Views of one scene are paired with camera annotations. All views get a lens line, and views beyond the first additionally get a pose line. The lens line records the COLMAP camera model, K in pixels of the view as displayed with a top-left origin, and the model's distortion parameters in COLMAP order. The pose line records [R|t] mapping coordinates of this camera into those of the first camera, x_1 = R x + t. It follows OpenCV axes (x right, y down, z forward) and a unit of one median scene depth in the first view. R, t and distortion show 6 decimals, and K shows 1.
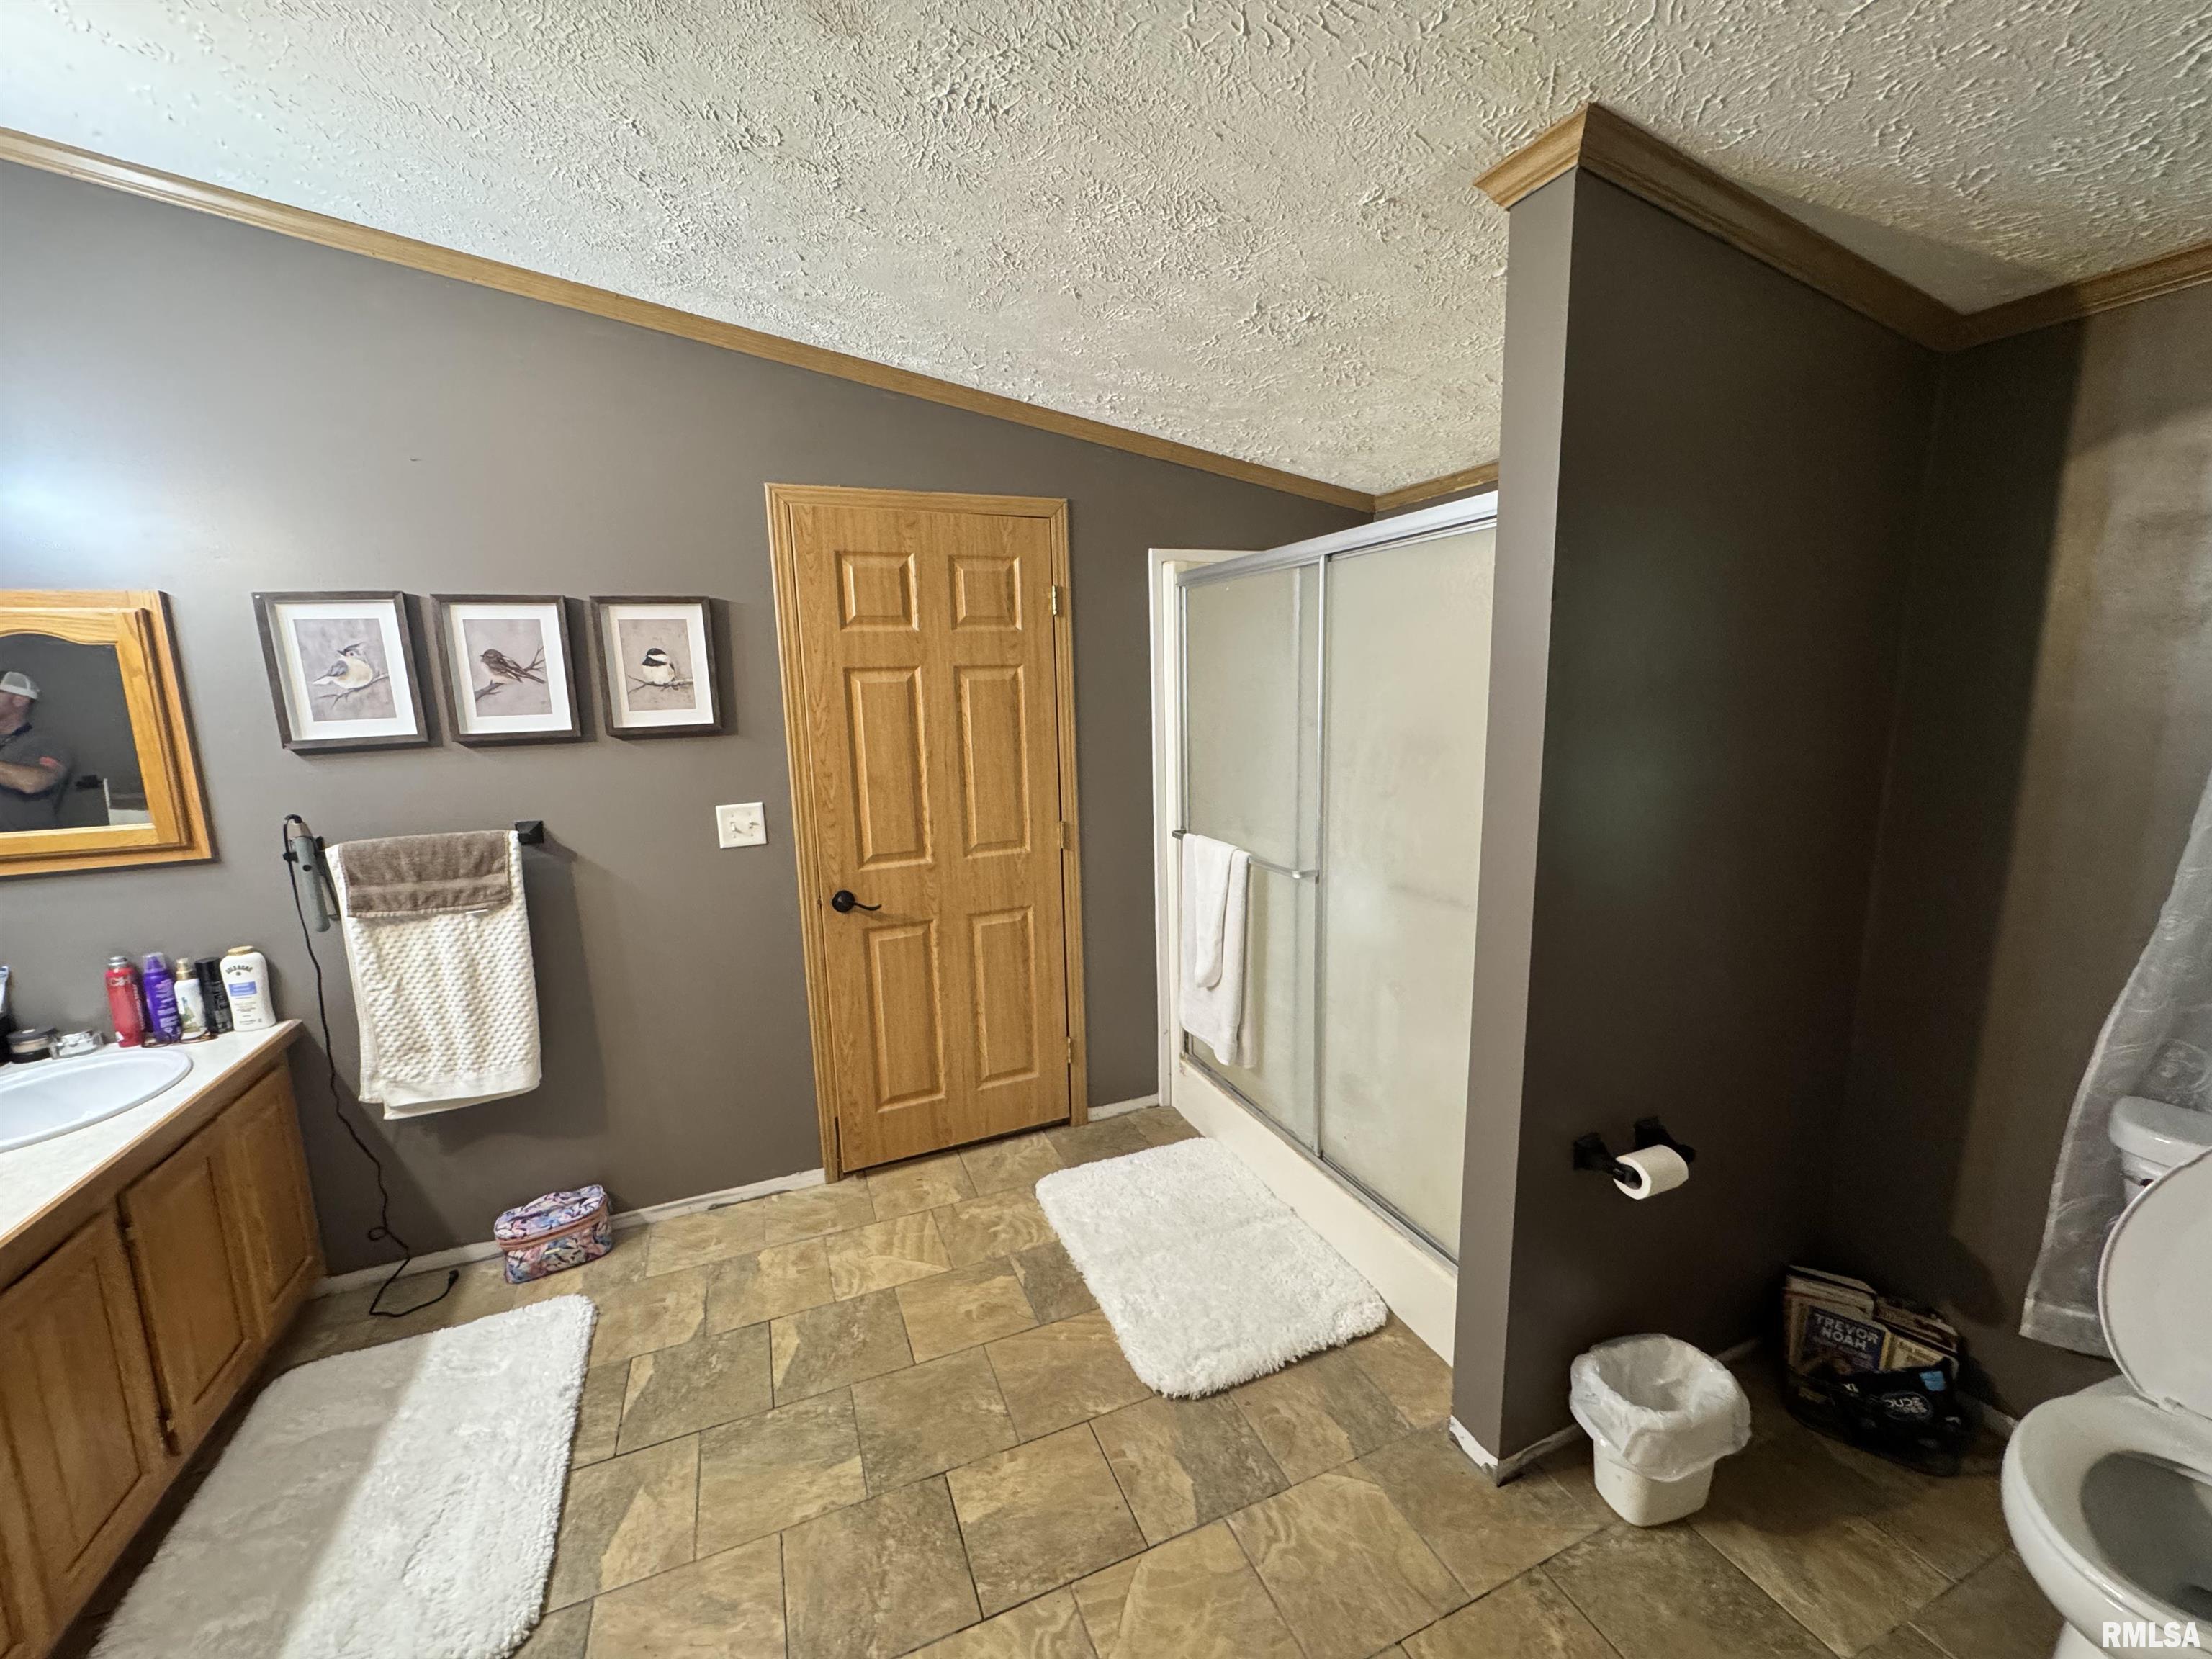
lens RADIAL K [[884.6, 0, 1106.0], [0, 884.6, 829.5], [0, 0, 1]] dist [-0.001281, -0.000394]
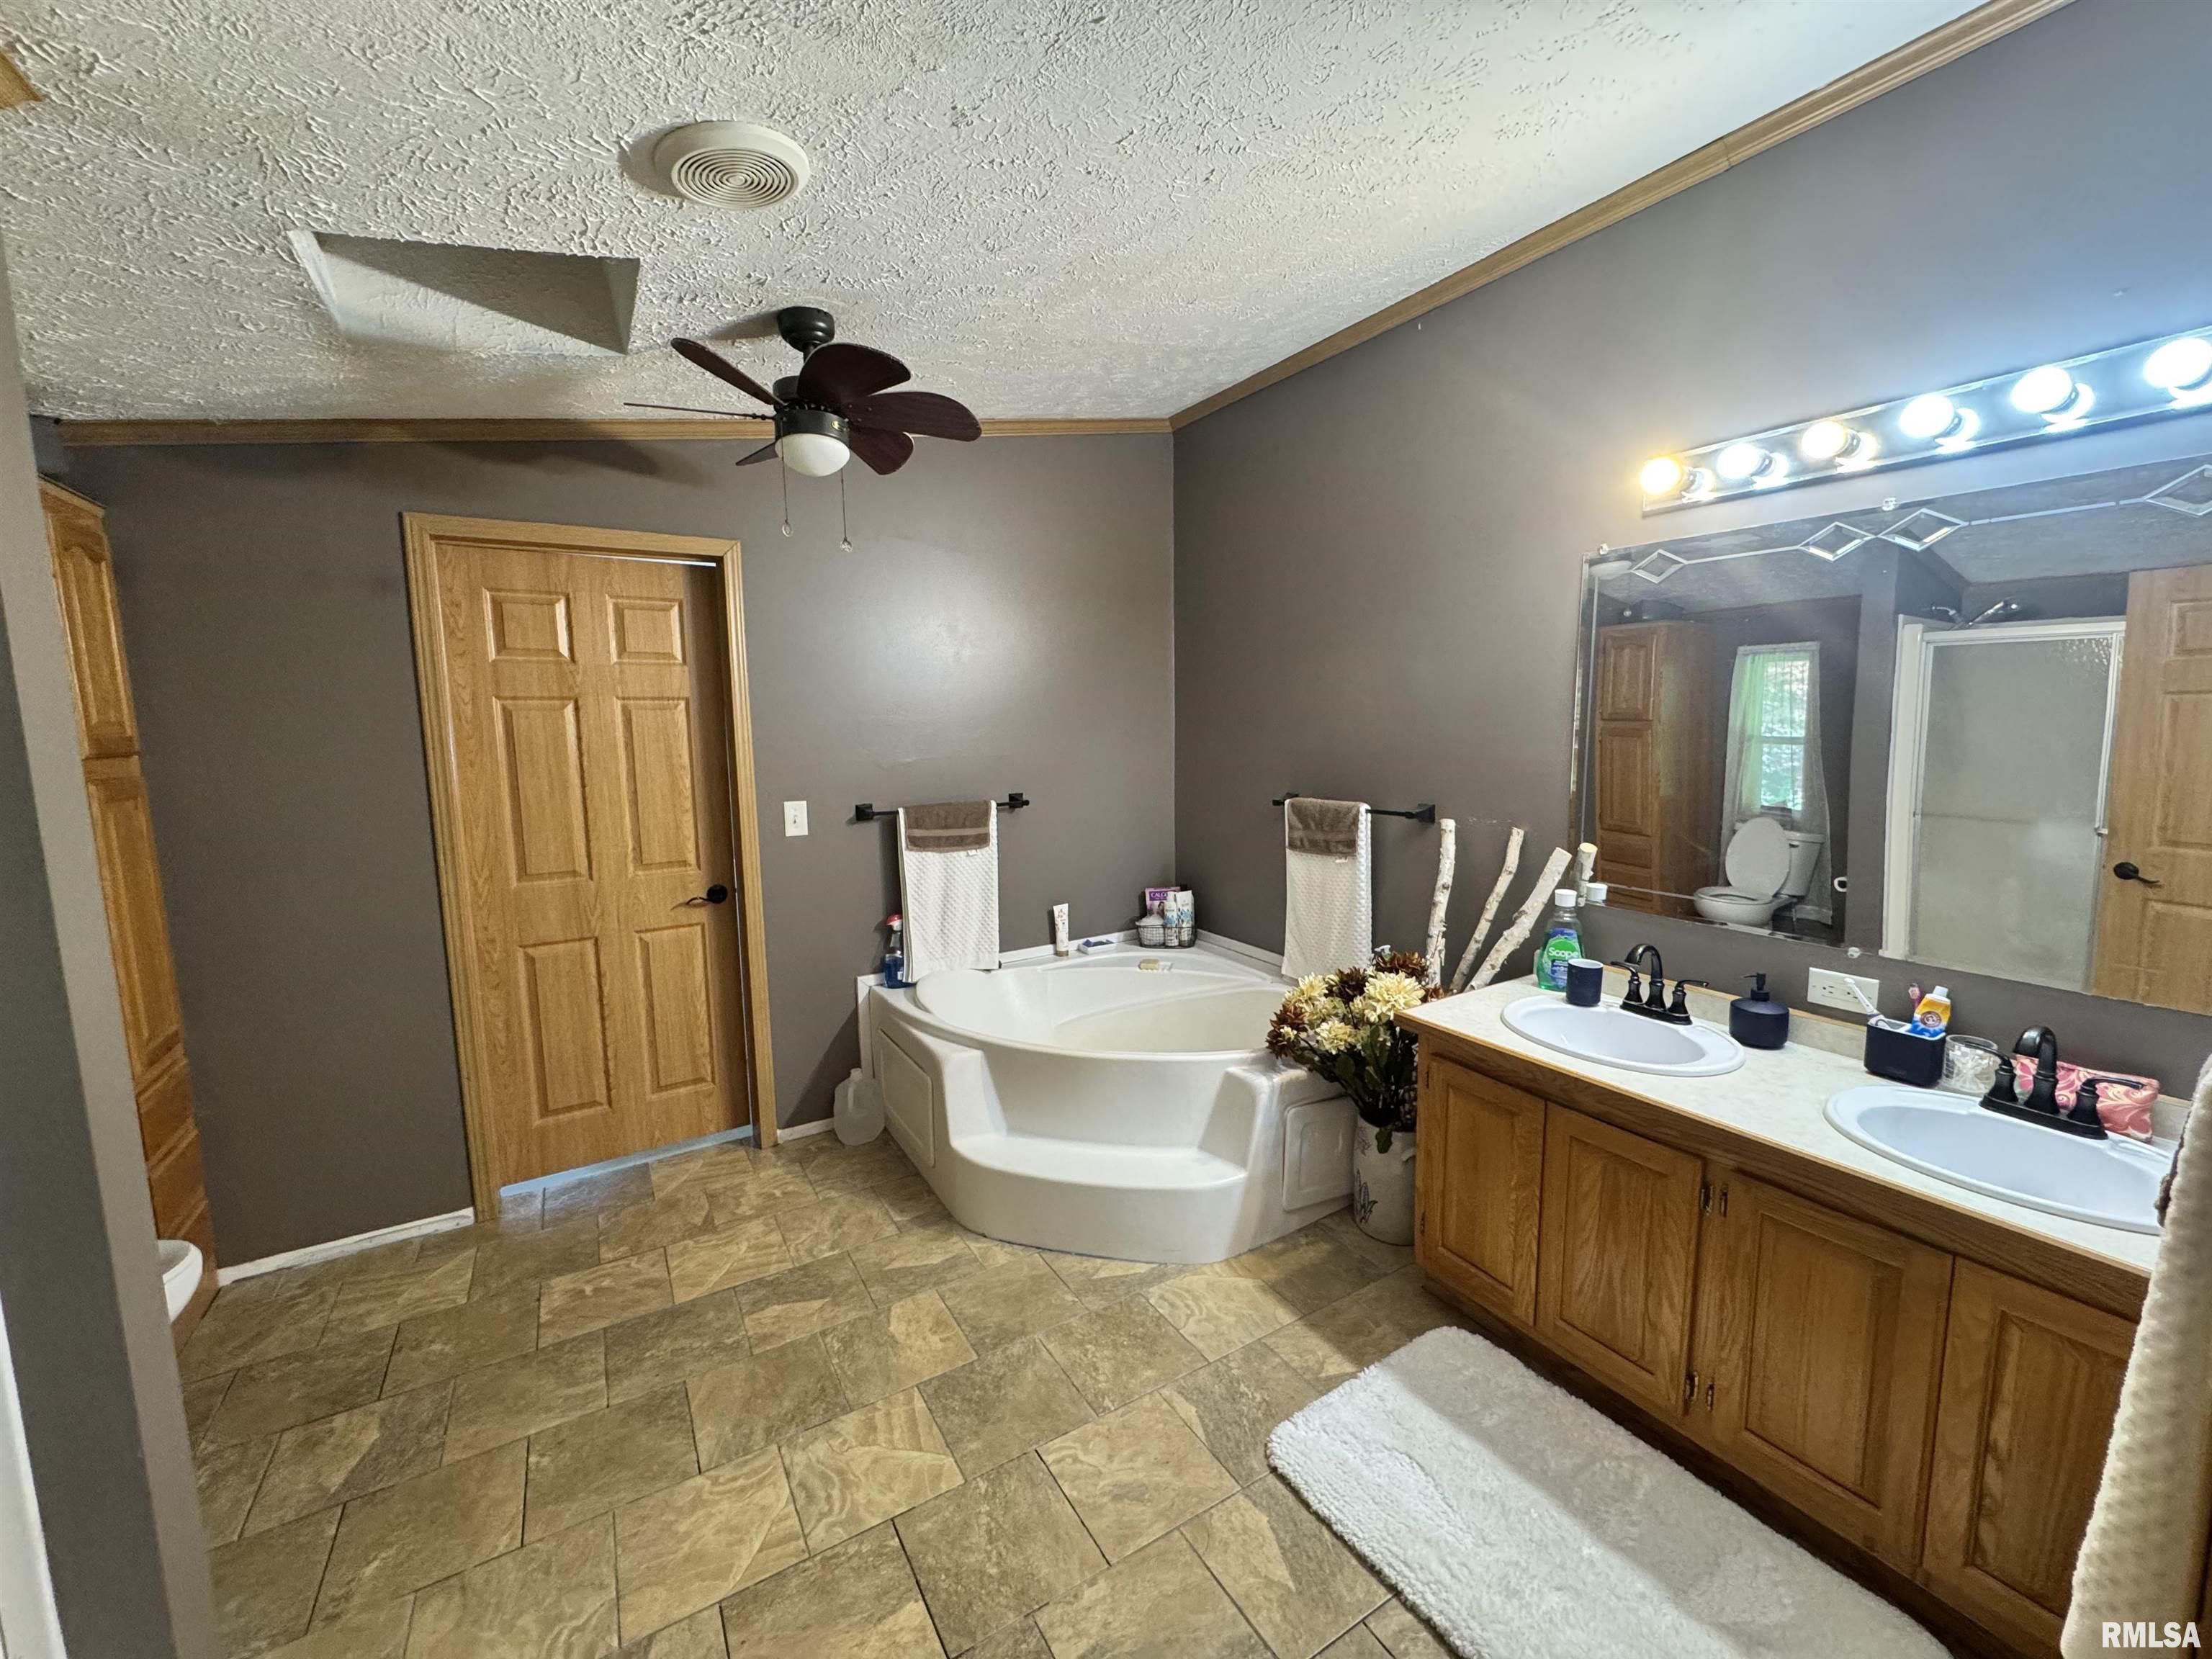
lens RADIAL K [[884.6, 0, 1106.0], [0, 884.6, 829.5], [0, 0, 1]] dist [-0.001281, -0.000394]
pose [[-0.988086, 0.059964, -0.141740, -0.285139], [0.016692, 0.957296, 0.288628, -0.269425], [0.152994, 0.282823, -0.946892, 1.757238]]
